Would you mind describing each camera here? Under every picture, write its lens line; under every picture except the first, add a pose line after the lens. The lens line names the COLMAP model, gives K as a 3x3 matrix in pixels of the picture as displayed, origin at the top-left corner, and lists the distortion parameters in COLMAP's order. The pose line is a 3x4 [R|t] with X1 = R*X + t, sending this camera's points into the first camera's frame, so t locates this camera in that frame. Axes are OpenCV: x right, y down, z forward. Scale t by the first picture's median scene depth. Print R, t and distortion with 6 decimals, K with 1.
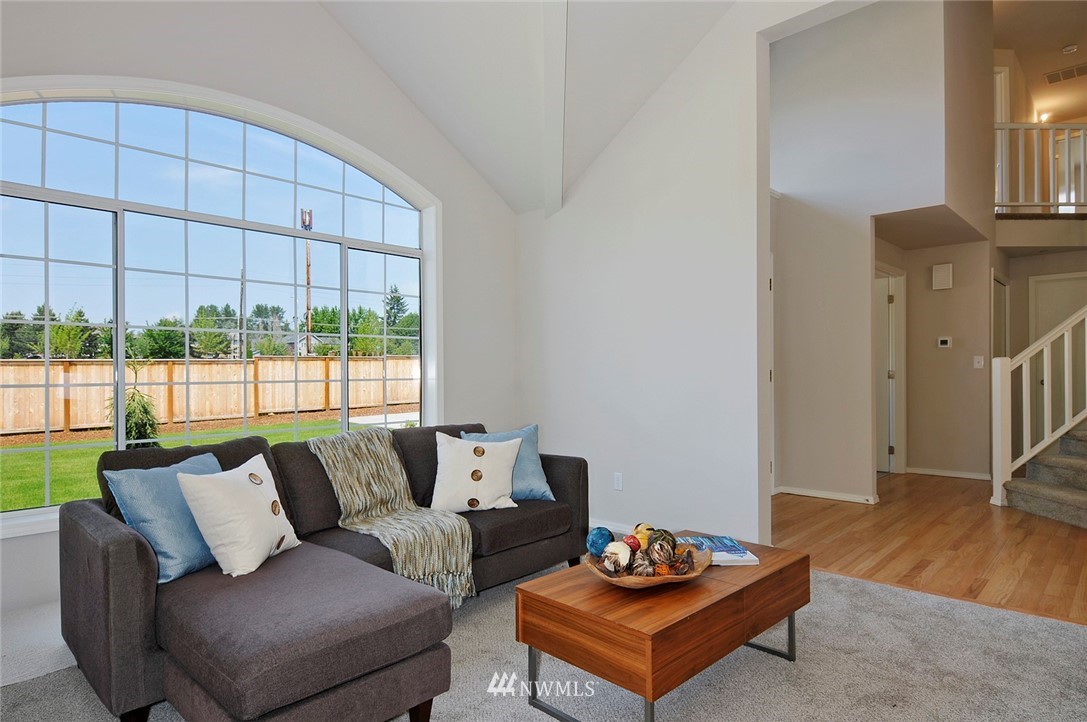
lens RADIAL K [[587.3, 0, 548.3], [0, 587.3, 368.9], [0, 0, 1]] dist [0.001827, -0.000058]
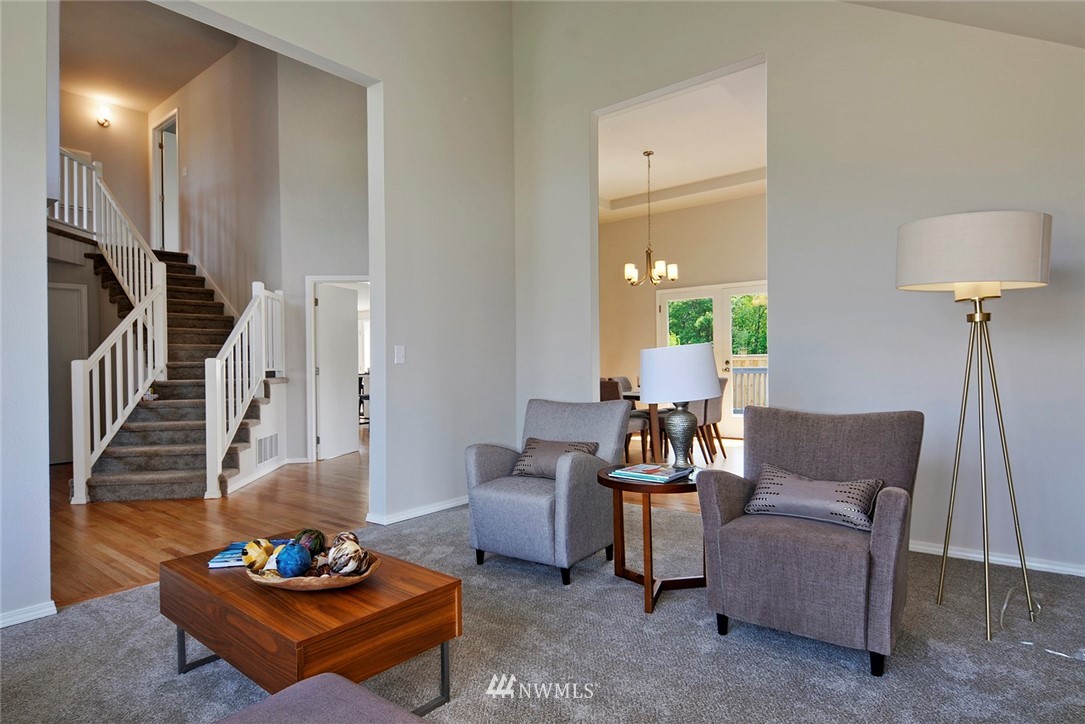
lens RADIAL K [[586.7, 0, 542.9], [0, 586.7, 365.1], [0, 0, 1]] dist [-0.003202, -0.001342]
pose [[-0.076883, 0.009441, 0.996995, -0.458328], [0.010170, 0.999911, -0.008685, 0.011785], [-0.996988, 0.009472, -0.076972, 0.403205]]
